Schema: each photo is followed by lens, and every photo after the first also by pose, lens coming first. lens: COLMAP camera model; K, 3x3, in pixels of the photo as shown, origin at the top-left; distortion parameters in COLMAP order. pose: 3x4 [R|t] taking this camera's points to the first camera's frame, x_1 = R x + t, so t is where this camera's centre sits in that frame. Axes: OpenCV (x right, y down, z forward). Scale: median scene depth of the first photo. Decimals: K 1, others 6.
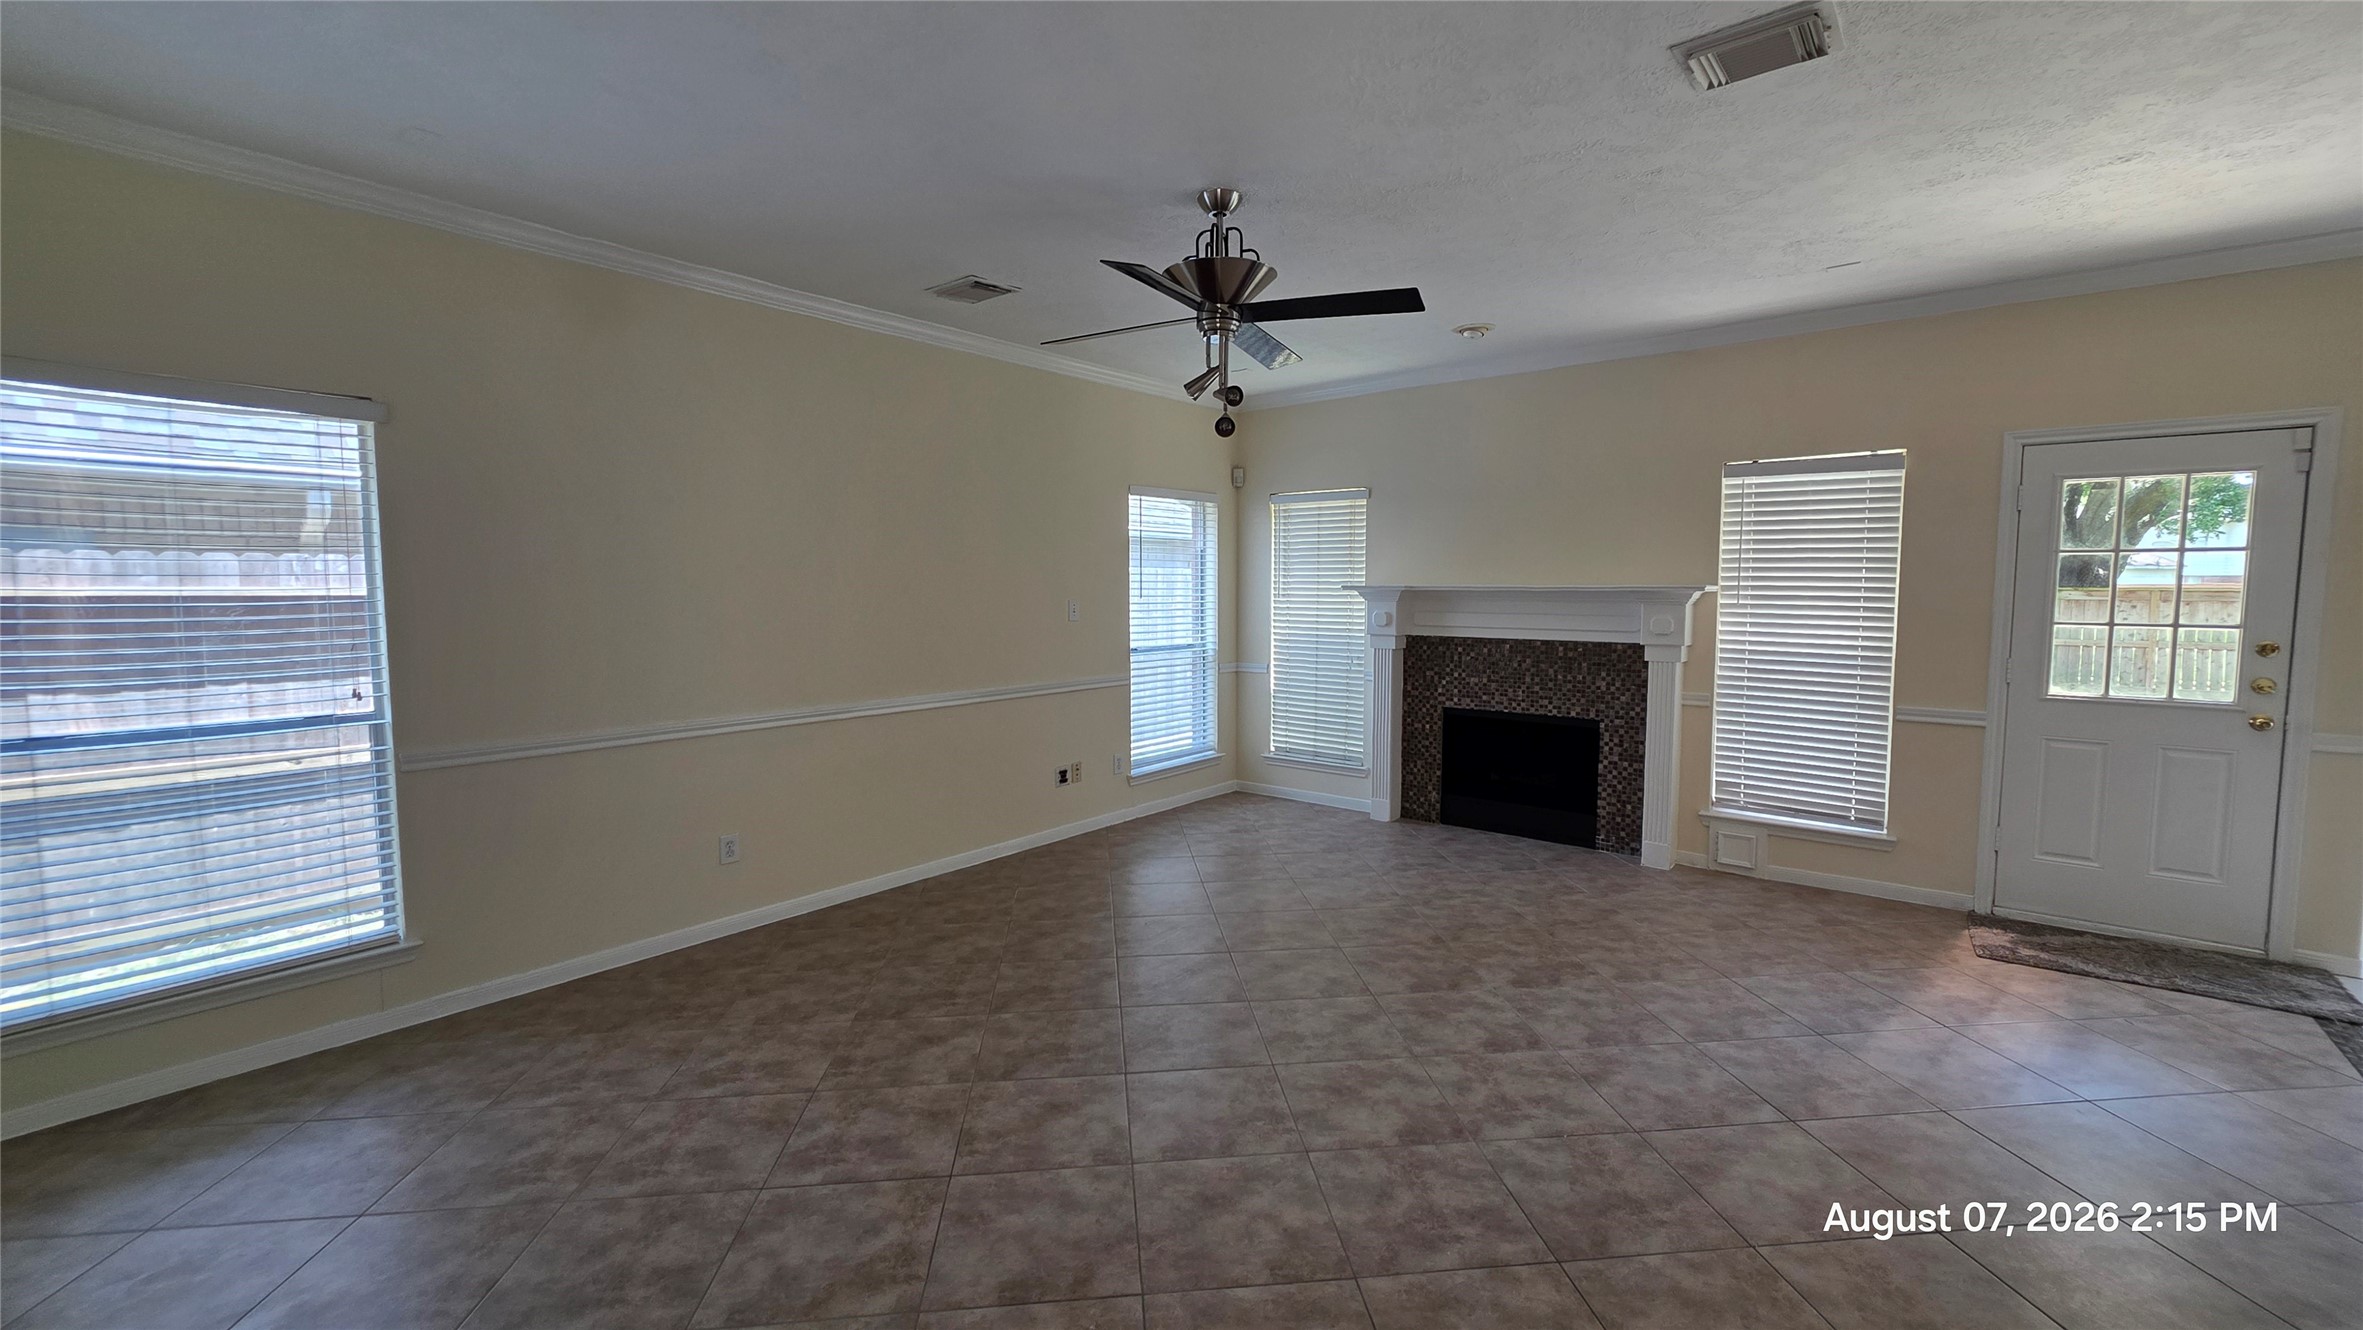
lens RADIAL K [[943.8, 0, 1203.6], [0, 943.8, 660.1], [0, 0, 1]] dist [-0.000013, 0.000739]
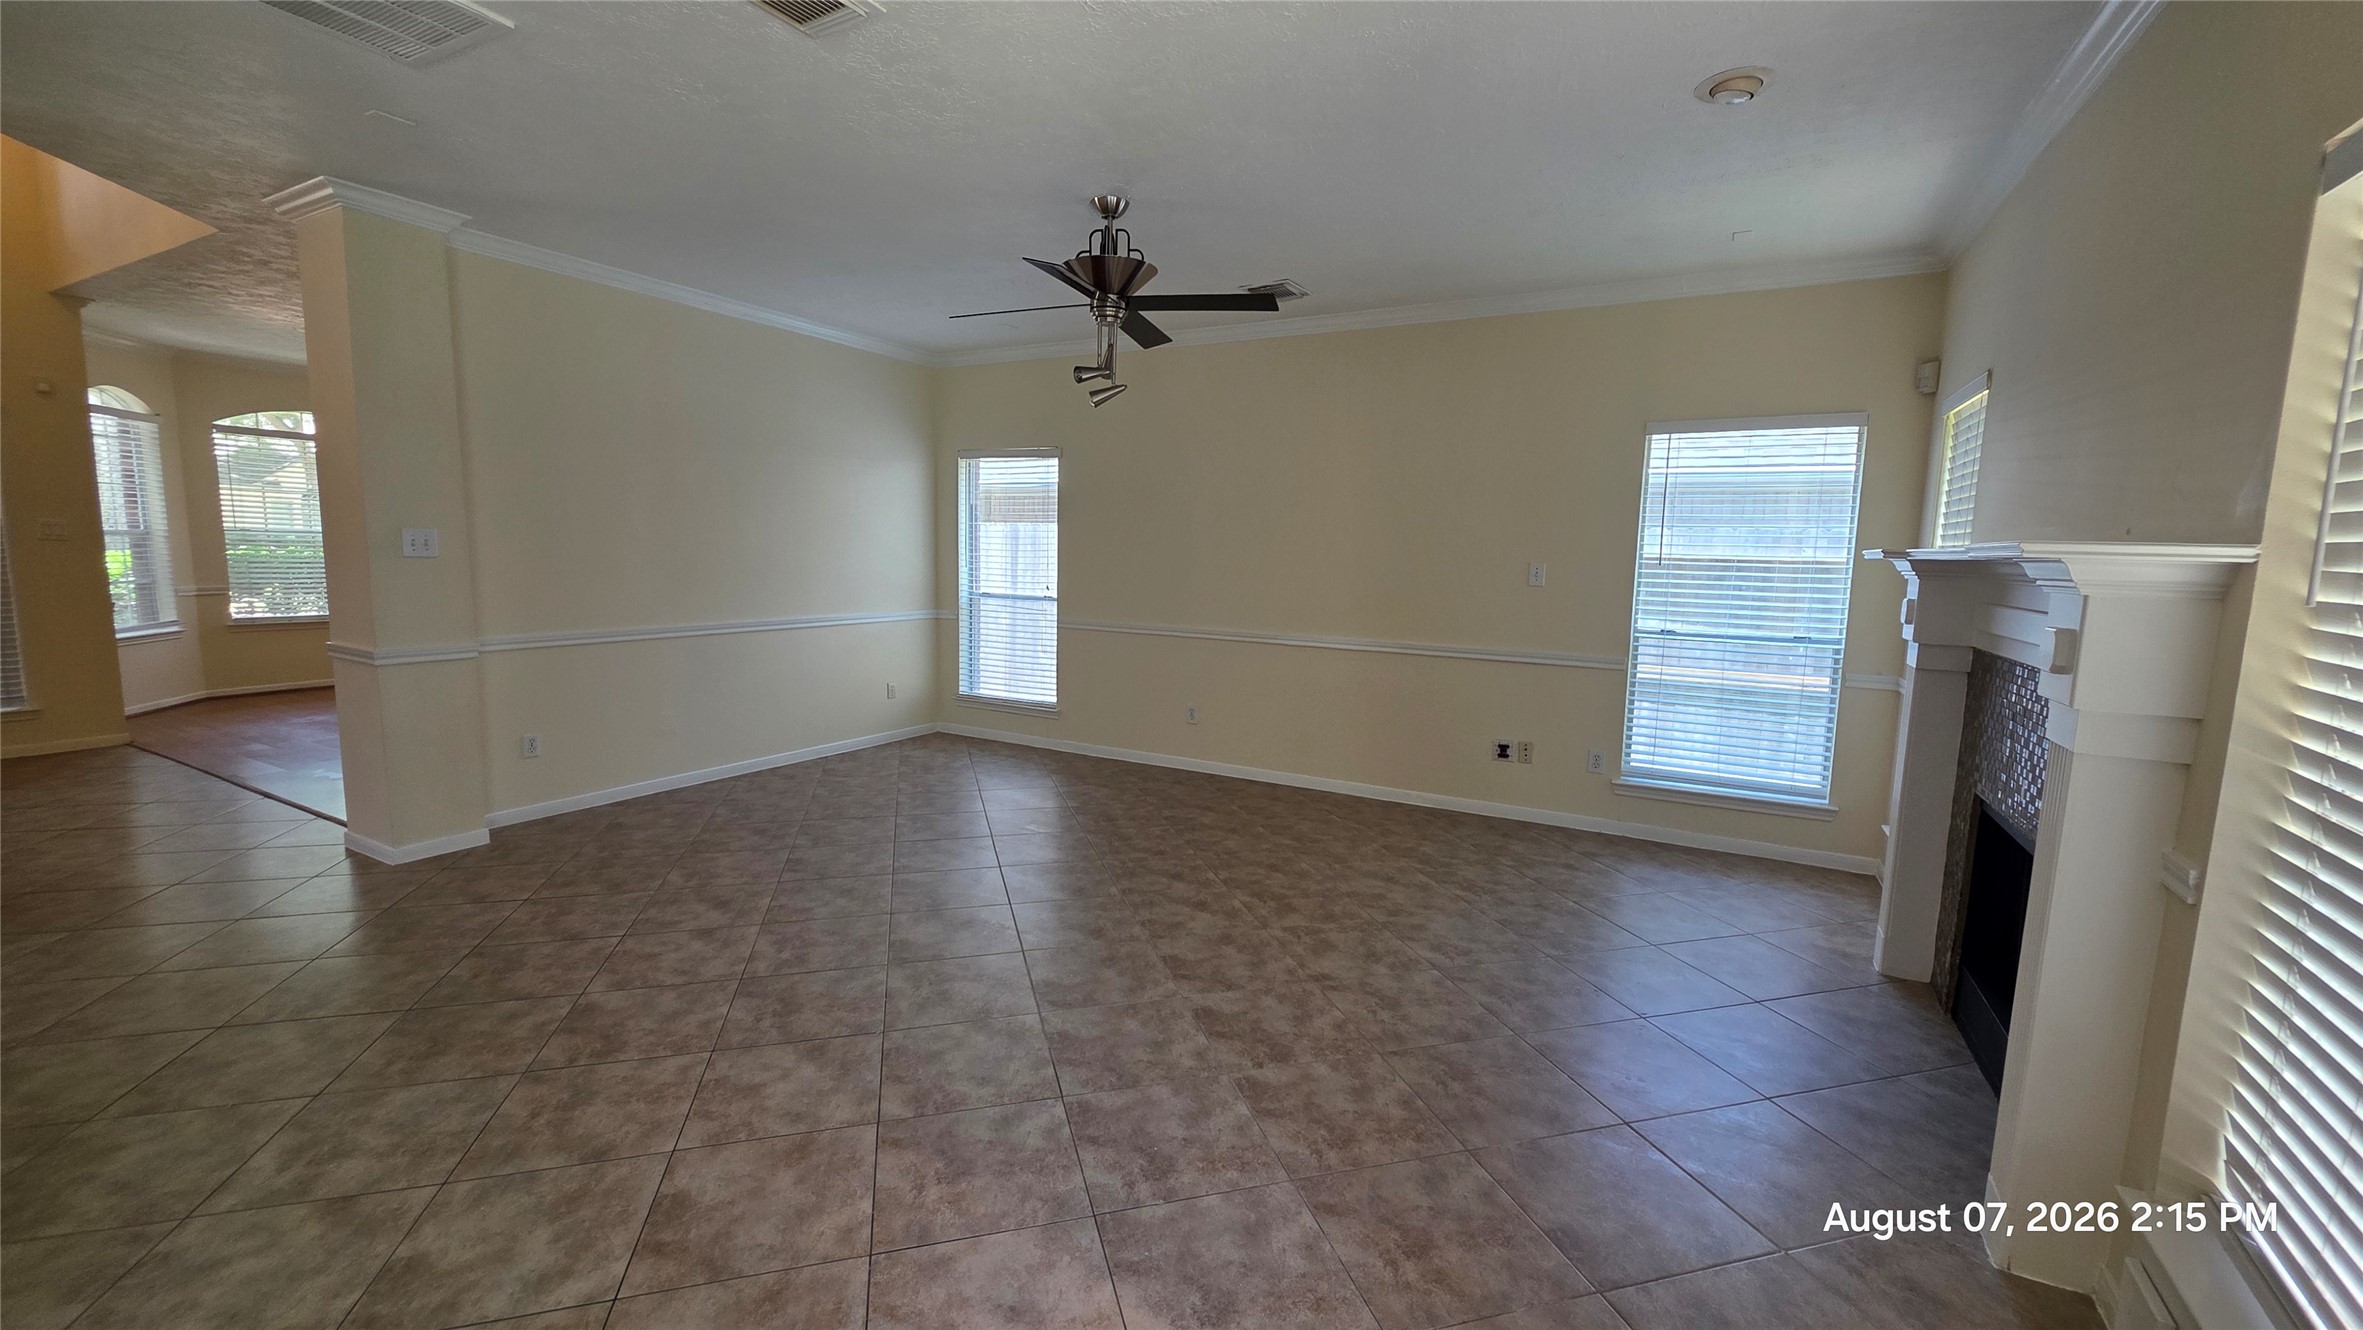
lens RADIAL K [[943.8, 0, 1173.5], [0, 943.8, 661.6], [0, 0, 1]] dist [-0.000013, 0.000739]
pose [[0.170448, 0.125622, -0.977326, 1.090321], [-0.105479, 0.988467, 0.108659, -0.048966], [0.979705, 0.084567, 0.181733, 0.788130]]
